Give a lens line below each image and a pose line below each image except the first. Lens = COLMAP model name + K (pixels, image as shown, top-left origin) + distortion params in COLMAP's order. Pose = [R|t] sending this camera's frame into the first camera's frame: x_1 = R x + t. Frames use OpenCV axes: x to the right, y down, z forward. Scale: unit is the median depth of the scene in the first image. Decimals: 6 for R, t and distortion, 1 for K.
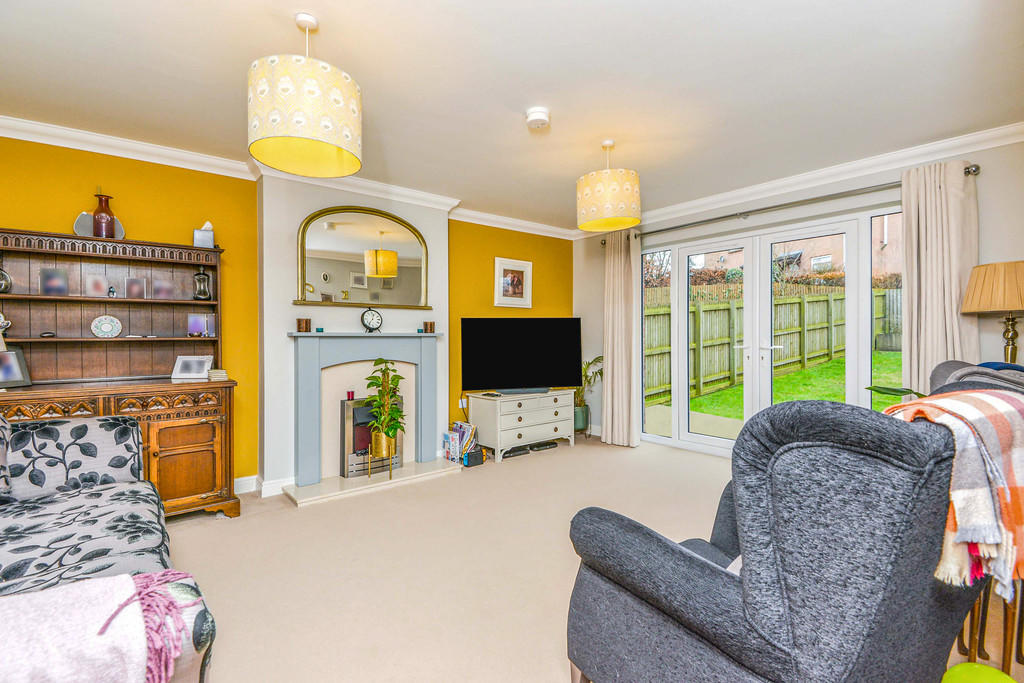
lens RADIAL K [[462.1, 0, 516.2], [0, 462.1, 333.2], [0, 0, 1]] dist [0.040165, -0.023324]
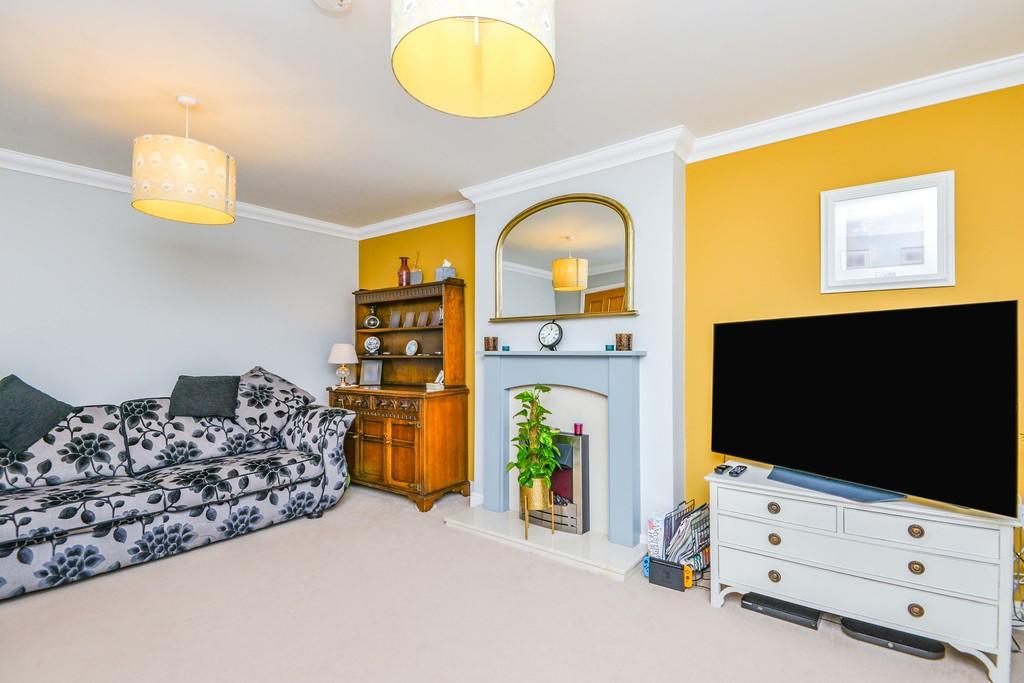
lens RADIAL K [[462.1, 0, 516.2], [0, 462.1, 333.2], [0, 0, 1]] dist [0.040165, -0.023324]
pose [[0.274614, -0.032927, -0.960991, 0.451746], [0.017142, 0.999422, -0.029345, -0.009397], [0.961402, -0.008414, 0.275019, 0.731221]]
